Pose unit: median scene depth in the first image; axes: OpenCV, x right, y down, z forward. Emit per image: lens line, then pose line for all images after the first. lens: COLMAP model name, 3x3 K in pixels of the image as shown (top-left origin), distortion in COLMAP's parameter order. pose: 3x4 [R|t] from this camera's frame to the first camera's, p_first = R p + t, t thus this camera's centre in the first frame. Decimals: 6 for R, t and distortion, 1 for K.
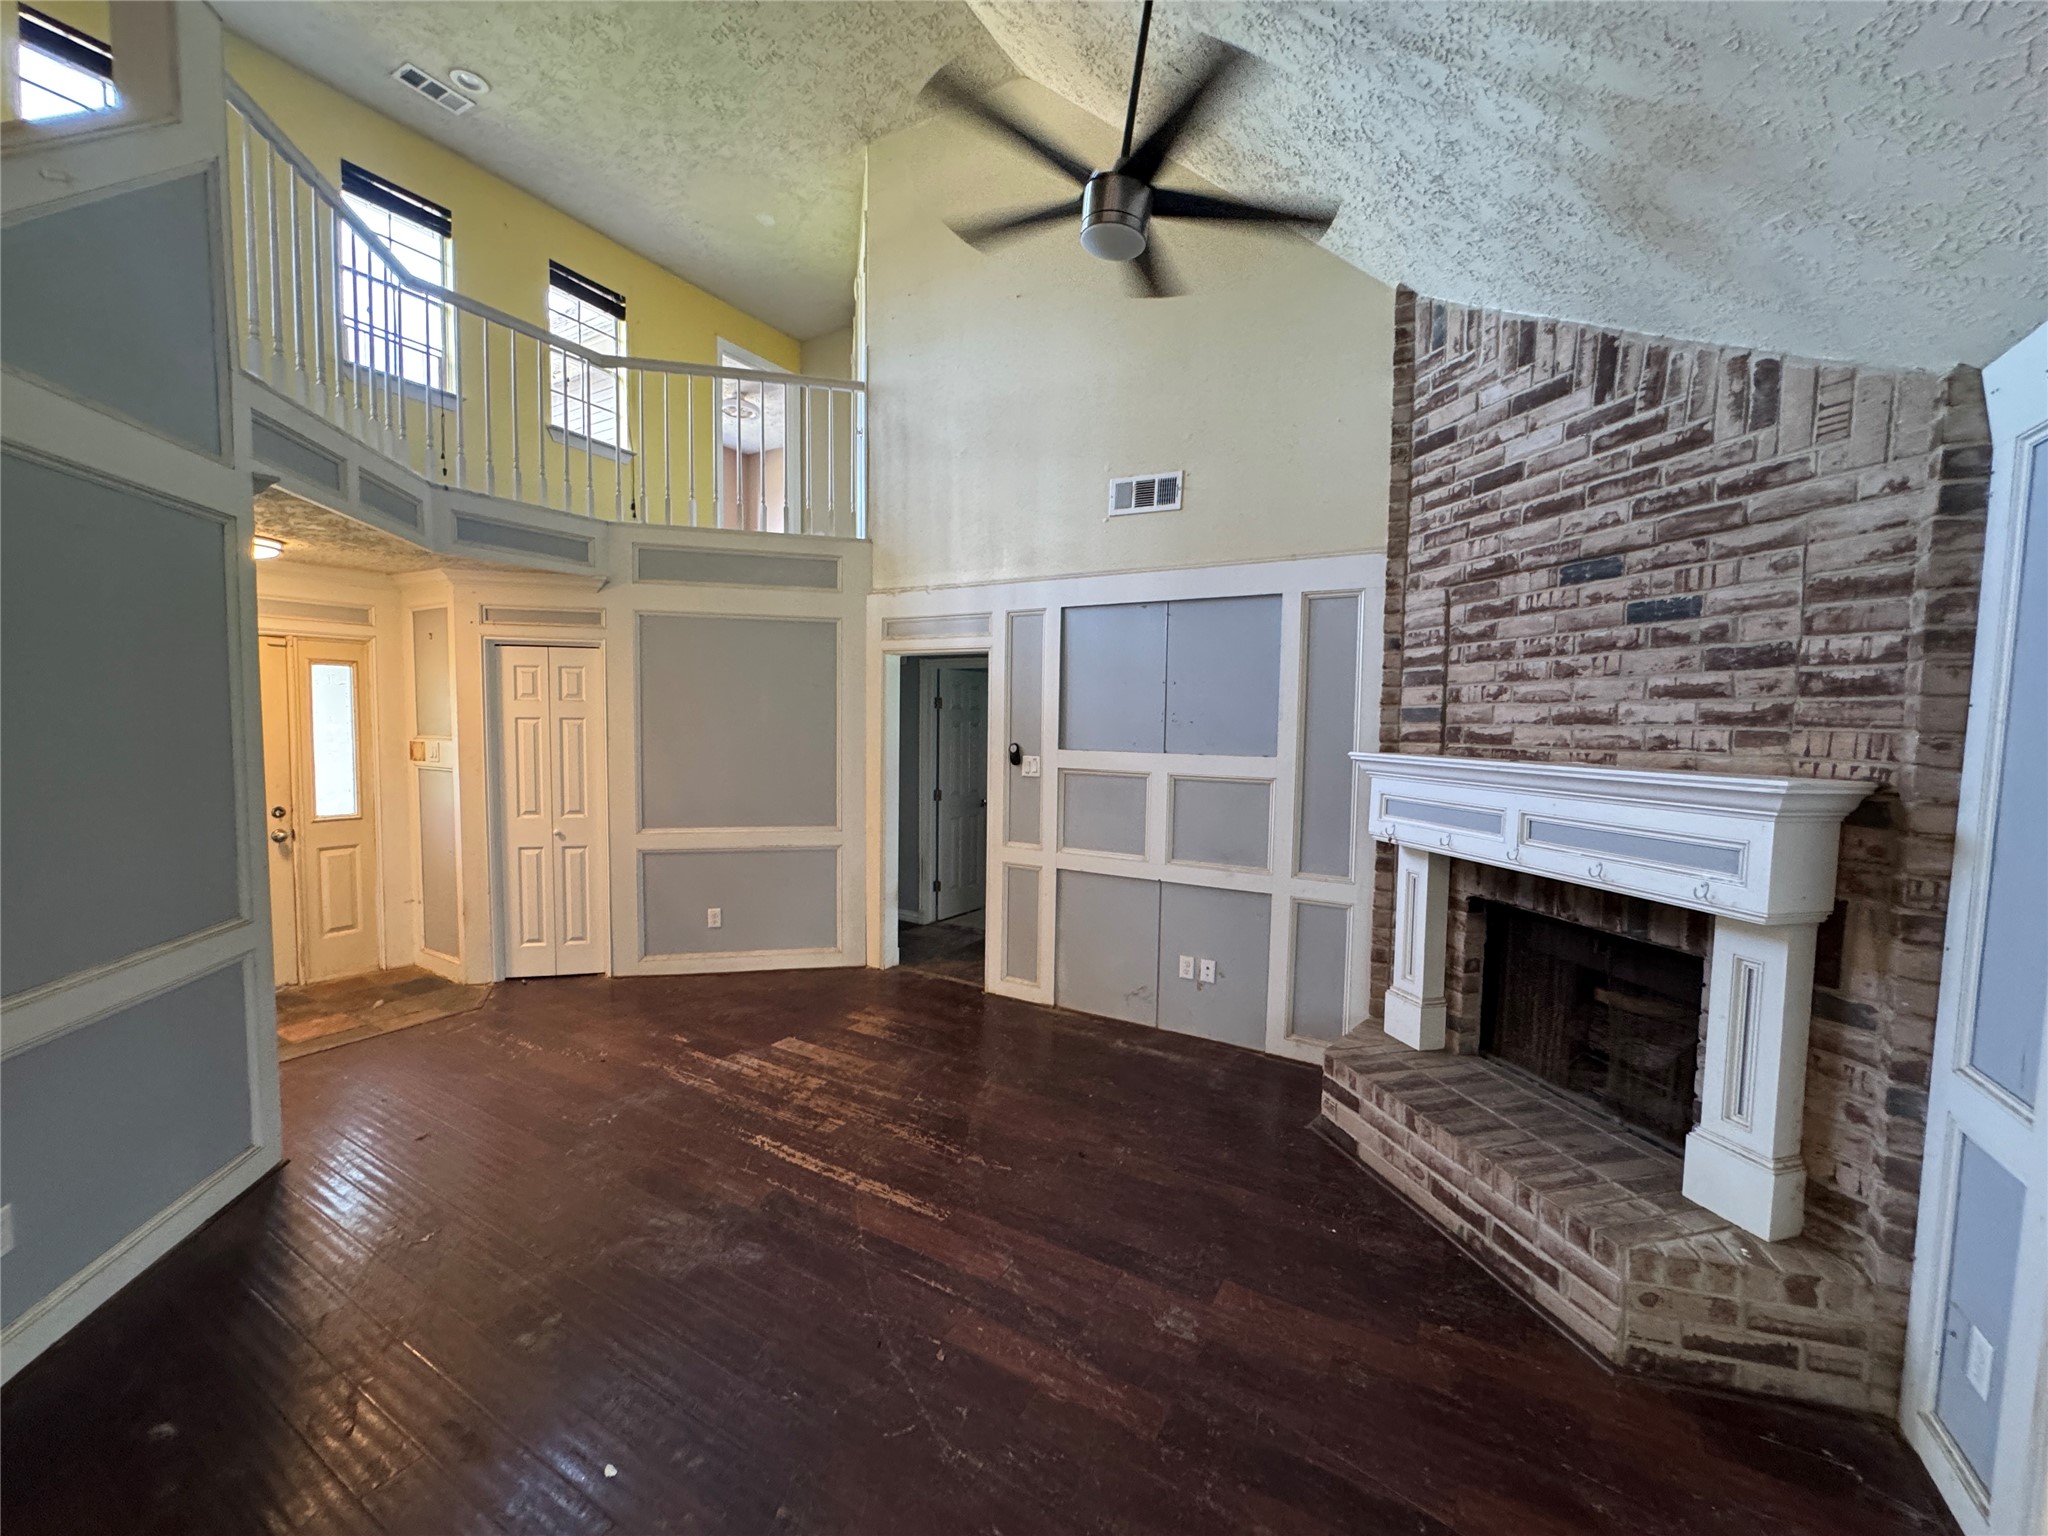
lens RADIAL K [[819.0, 0, 1026.0], [0, 819.0, 769.4], [0, 0, 1]] dist [-0.003706, 0.000863]
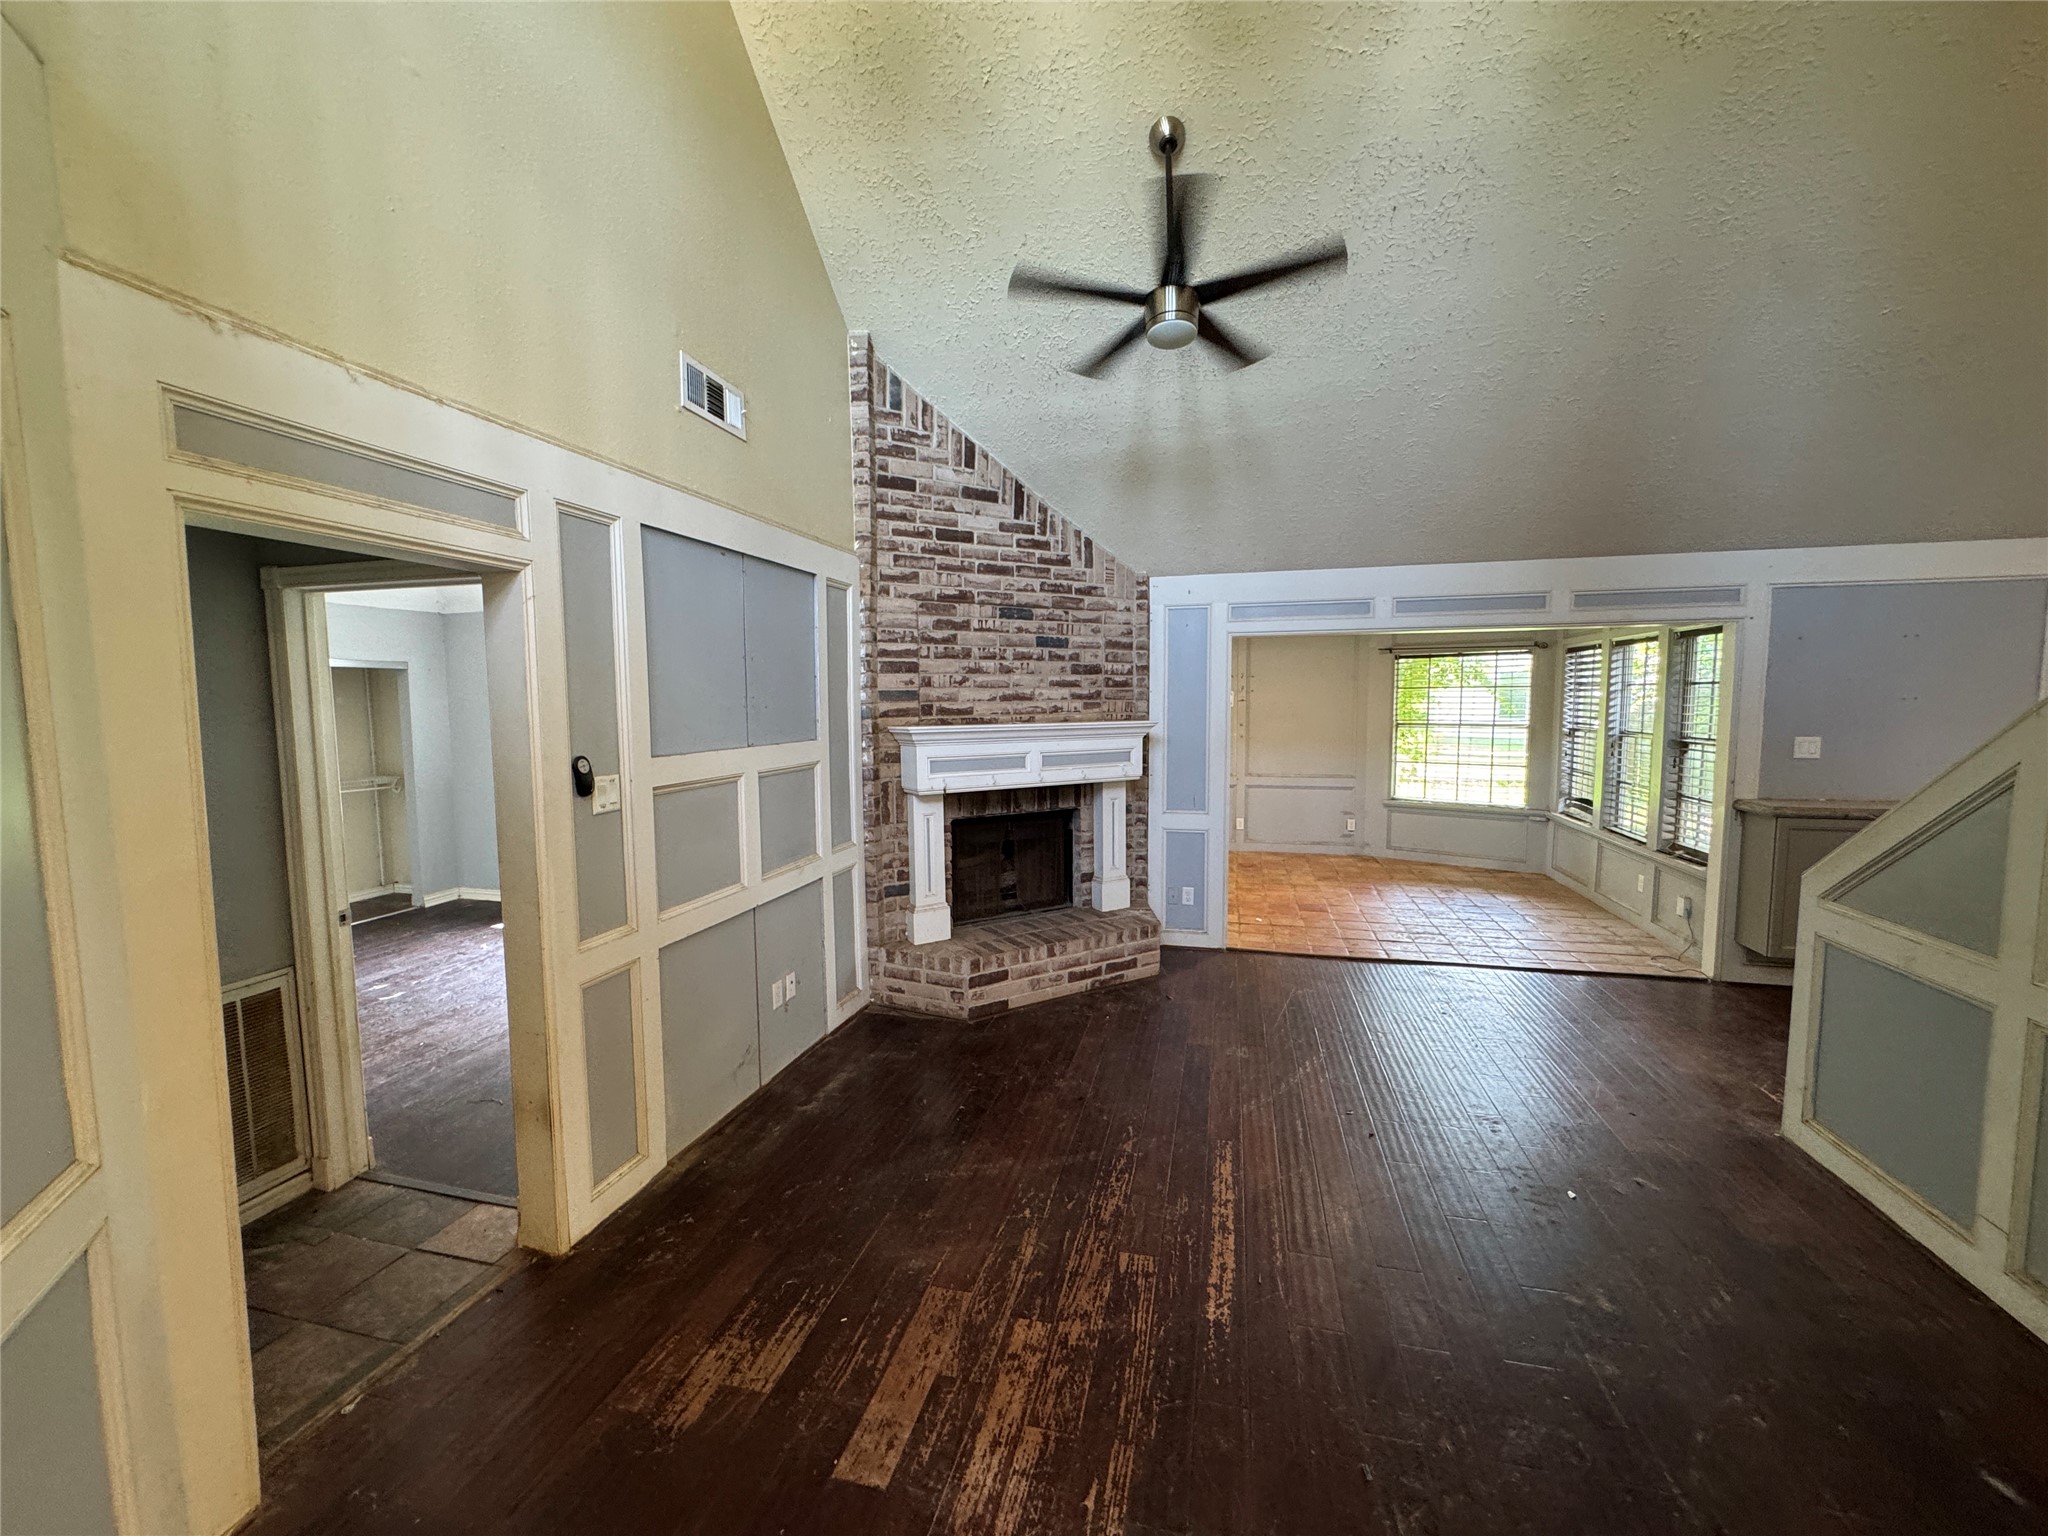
lens RADIAL K [[819.0, 0, 1023.8], [0, 819.0, 769.2], [0, 0, 1]] dist [-0.003706, 0.000863]
pose [[-0.276237, -0.096521, 0.956230, -0.935276], [0.061991, 0.991083, 0.117947, -0.105744], [-0.959088, 0.091859, -0.267791, 1.346097]]
